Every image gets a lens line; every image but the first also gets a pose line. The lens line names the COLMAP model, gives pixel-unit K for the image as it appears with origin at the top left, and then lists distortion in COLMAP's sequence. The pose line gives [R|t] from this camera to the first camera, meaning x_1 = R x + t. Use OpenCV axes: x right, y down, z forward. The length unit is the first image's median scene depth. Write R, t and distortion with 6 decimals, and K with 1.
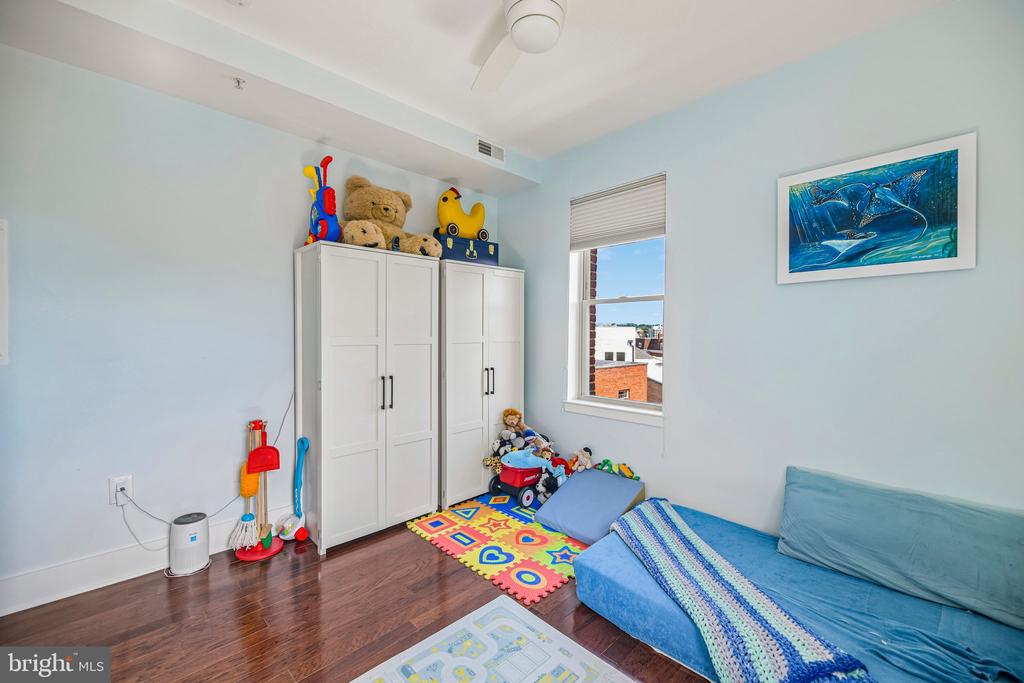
lens RADIAL K [[421.0, 0, 512.5], [0, 421.0, 335.7], [0, 0, 1]] dist [-0.000242, -0.000345]
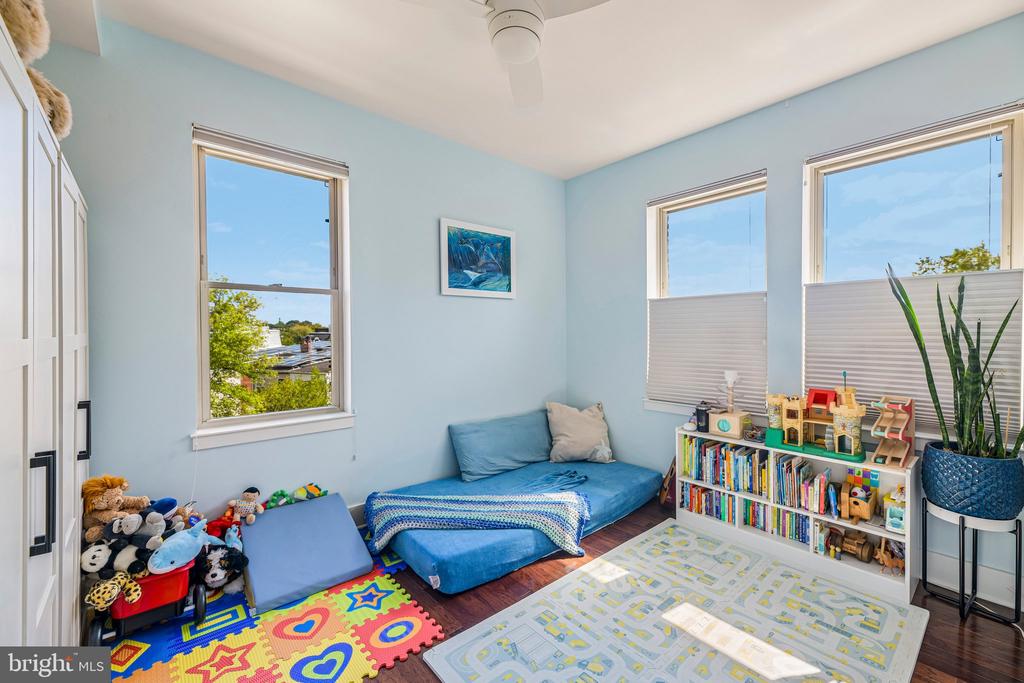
lens RADIAL K [[421.0, 0, 512.5], [0, 421.0, 335.7], [0, 0, 1]] dist [-0.000242, -0.000345]
pose [[0.045915, -0.006256, 0.998926, -0.740088], [0.009280, 0.999940, 0.005836, 0.005767], [-0.998902, 0.009002, 0.045971, 0.722466]]
